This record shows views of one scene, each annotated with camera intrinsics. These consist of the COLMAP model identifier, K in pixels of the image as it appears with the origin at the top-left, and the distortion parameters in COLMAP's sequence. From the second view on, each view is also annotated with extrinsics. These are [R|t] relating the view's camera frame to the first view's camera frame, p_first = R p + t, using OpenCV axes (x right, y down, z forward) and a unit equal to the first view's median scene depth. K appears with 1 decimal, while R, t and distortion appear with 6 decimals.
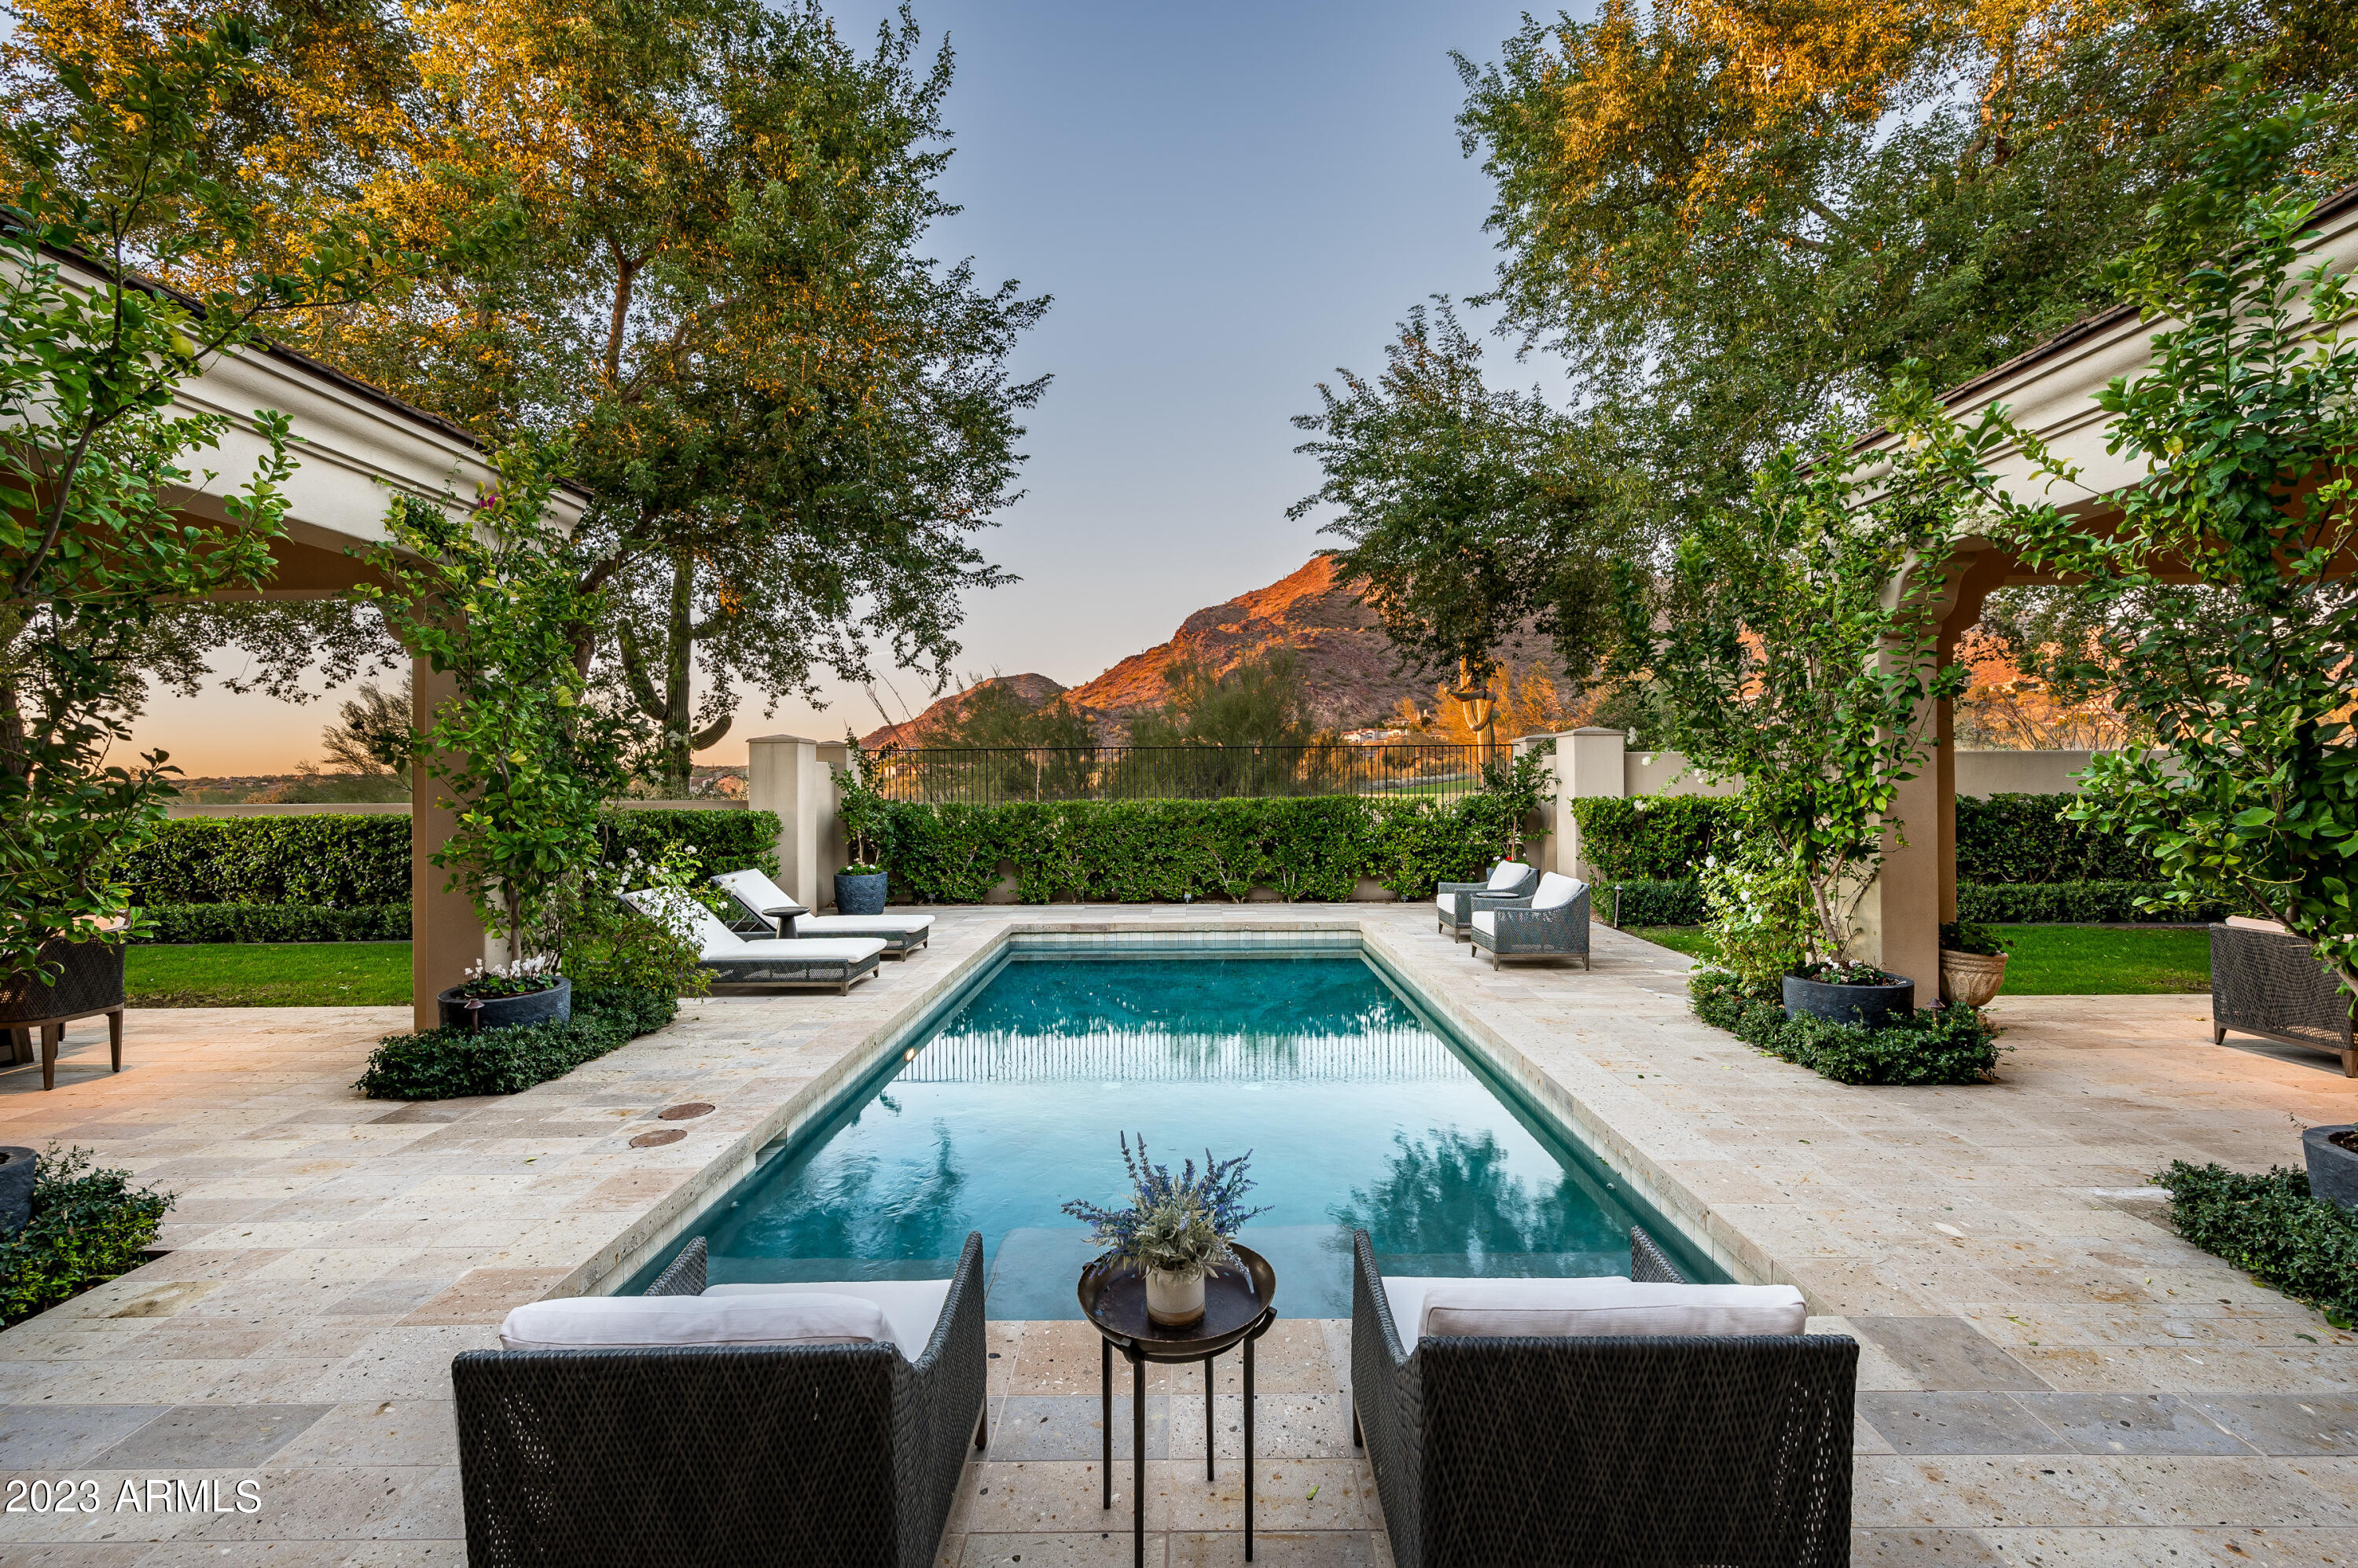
lens RADIAL K [[1014.0, 0, 1185.9], [0, 1014.0, 777.9], [0, 0, 1]] dist [0.001989, -0.000216]
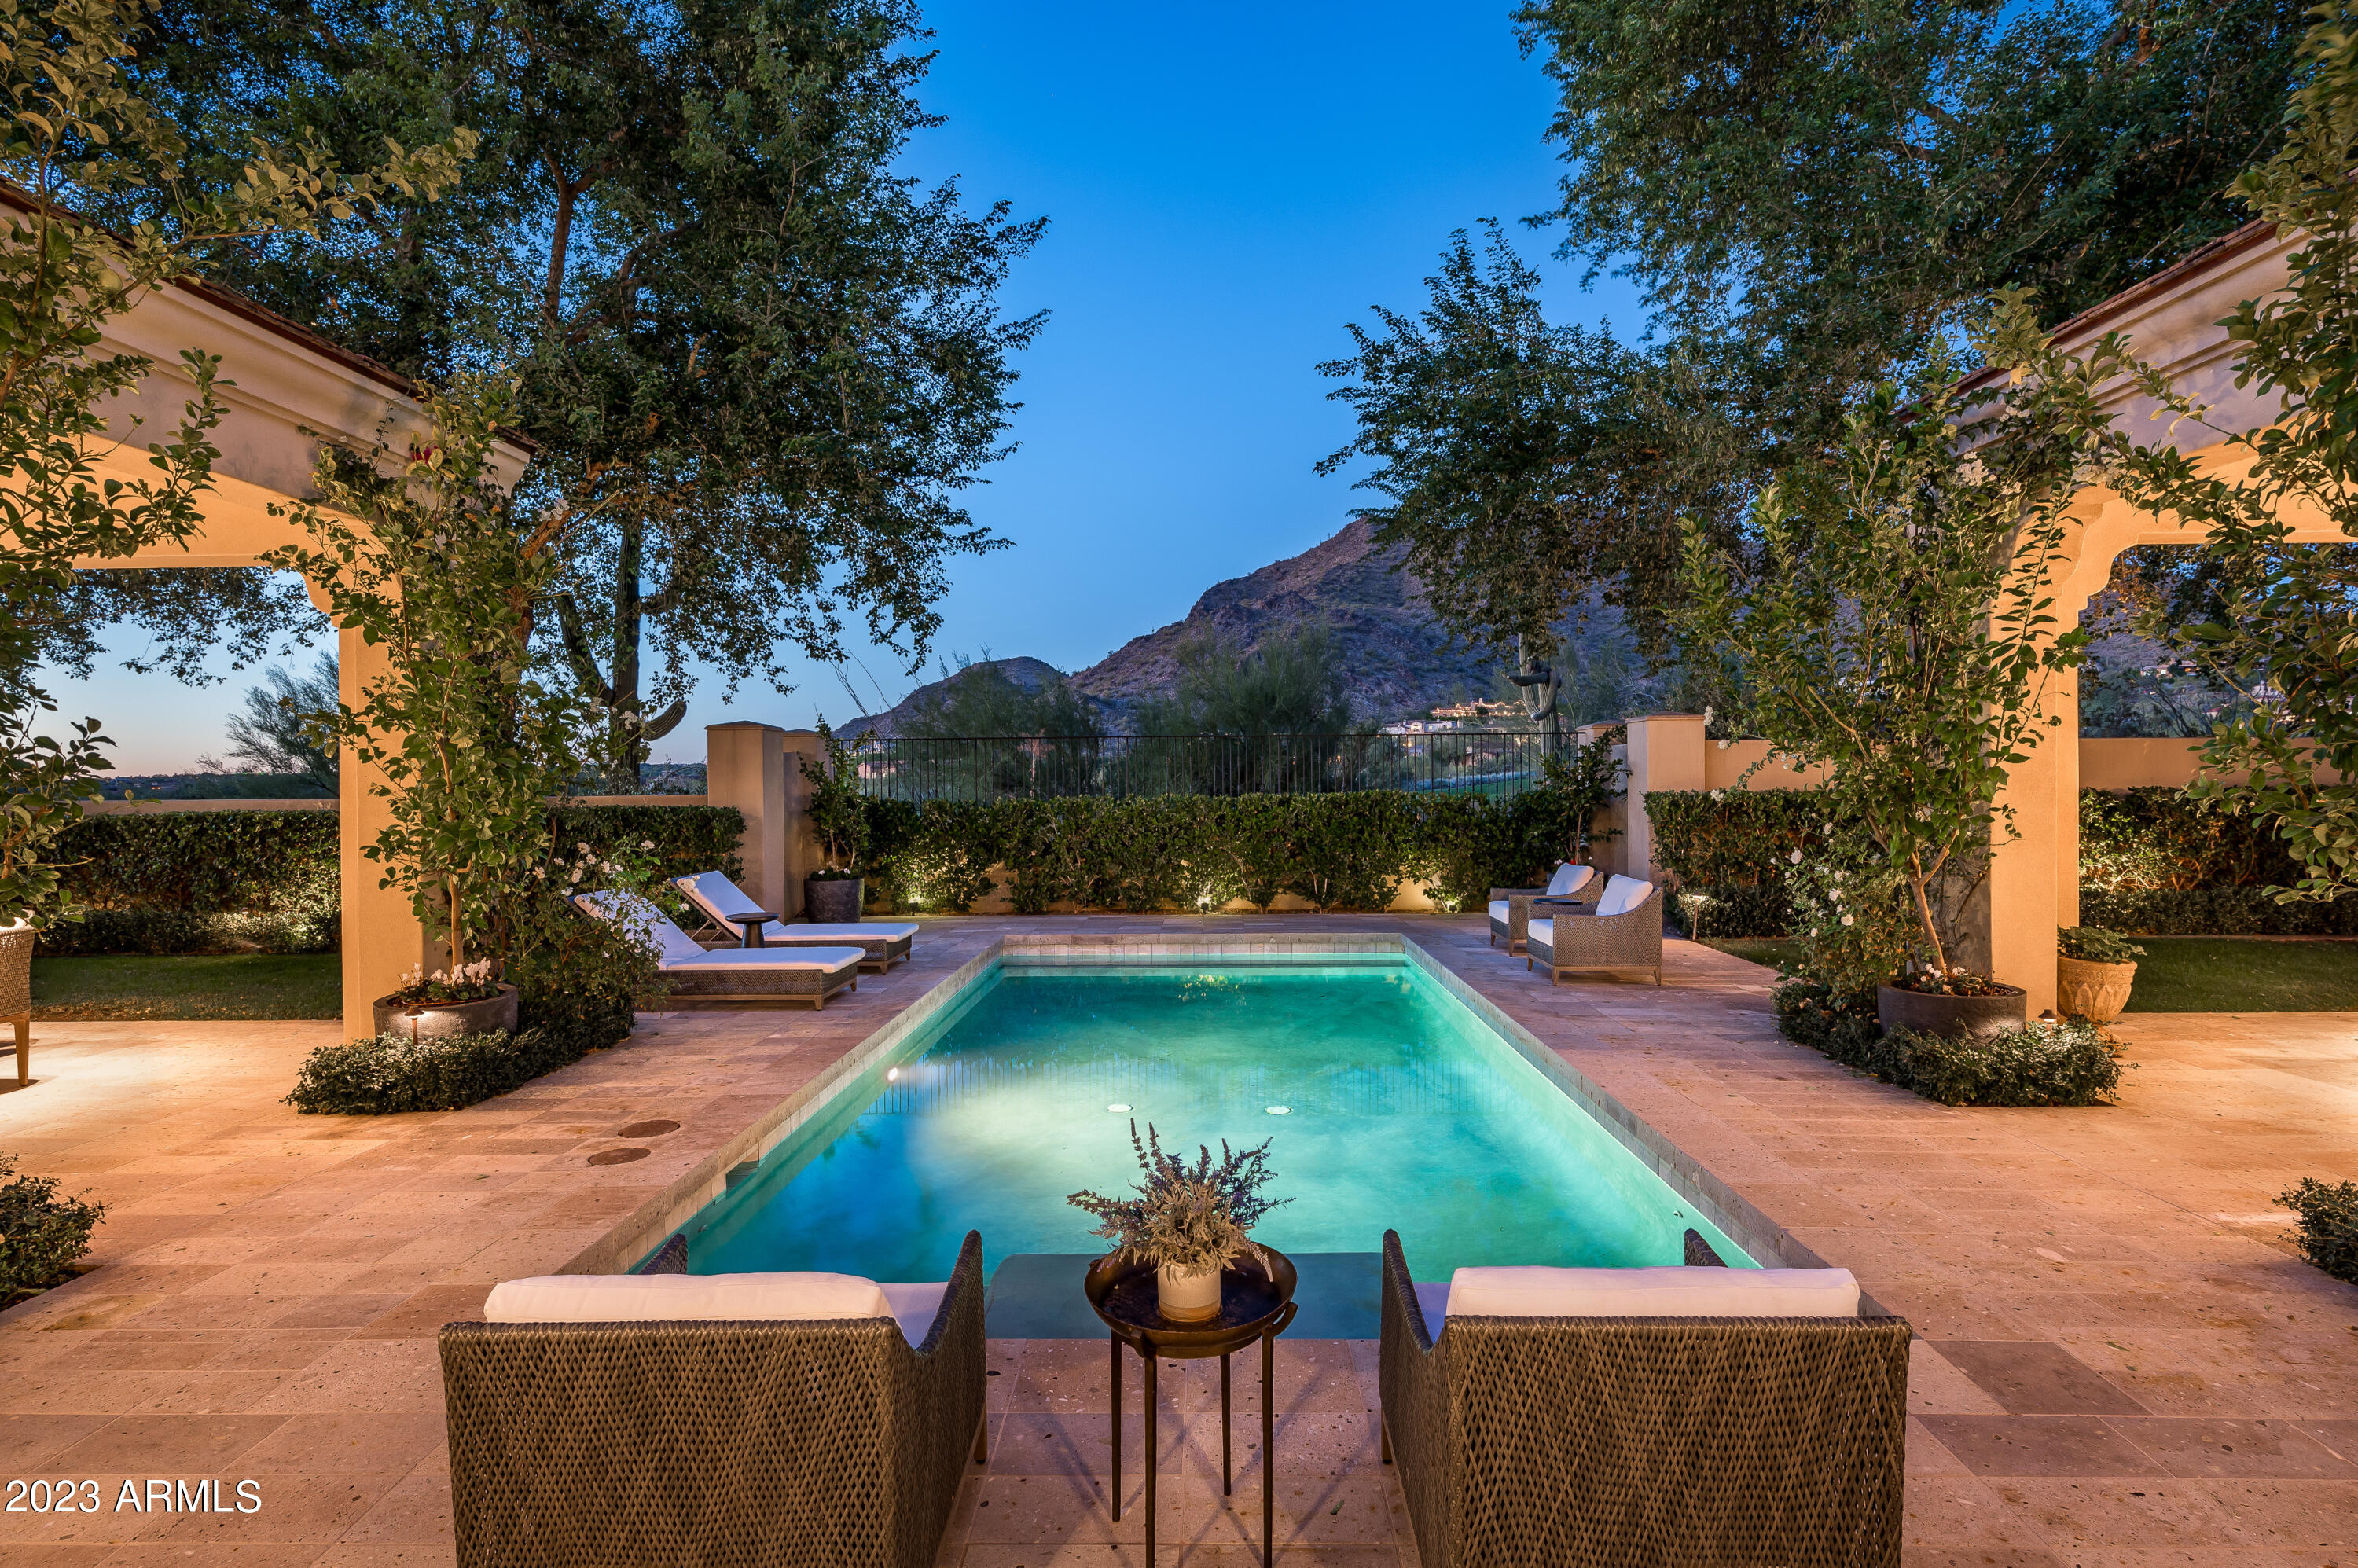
lens RADIAL K [[1171.4, 0, 1185.1], [0, 1171.4, 789.3], [0, 0, 1]] dist [-0.000238, 0.000669]
pose [[0.999886, -0.000067, -0.015110, 0.000446], [0.000220, 0.999949, 0.010116, 0.007970], [0.015109, -0.010118, 0.999835, -0.016168]]
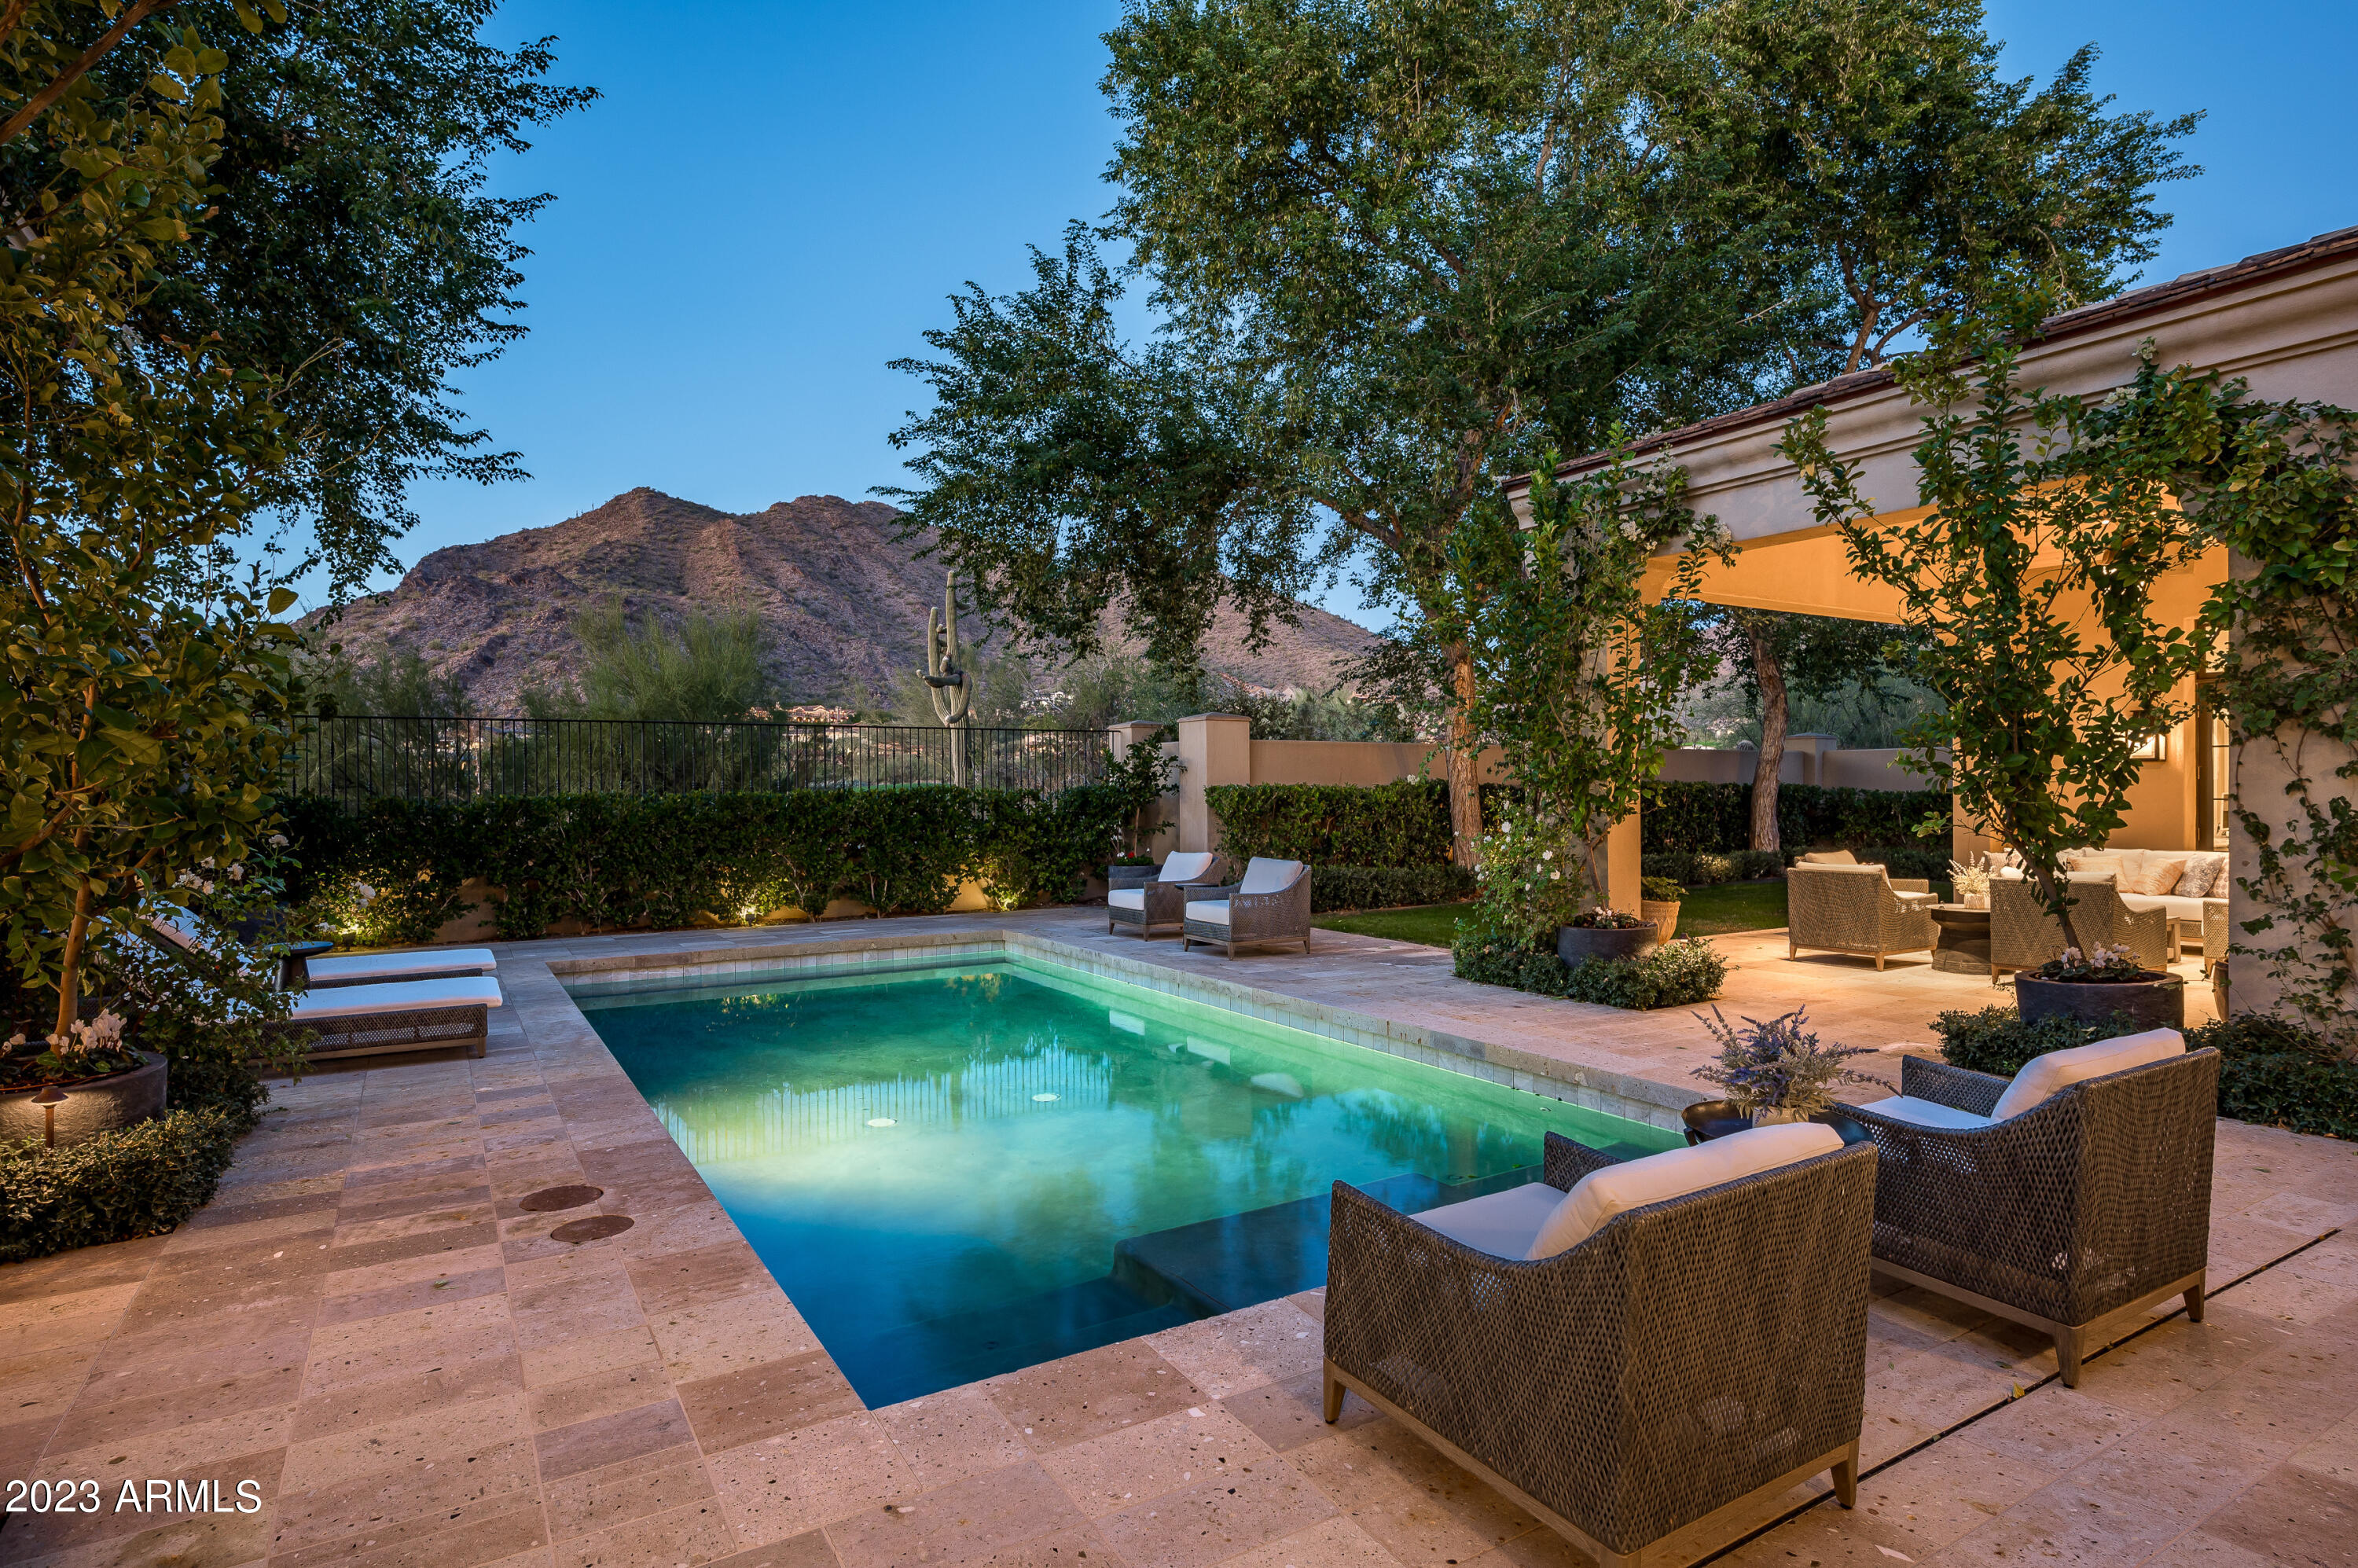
lens RADIAL K [[1246.8, 0, 1180.9], [0, 1246.8, 786.0], [0, 0, 1]] dist [-0.000496, 0.001405]
pose [[0.851909, 0.002511, 0.523683, -0.286568], [-0.001344, 0.999996, -0.002608, 0.026050], [-0.523687, 0.001518, 0.851909, 0.032191]]
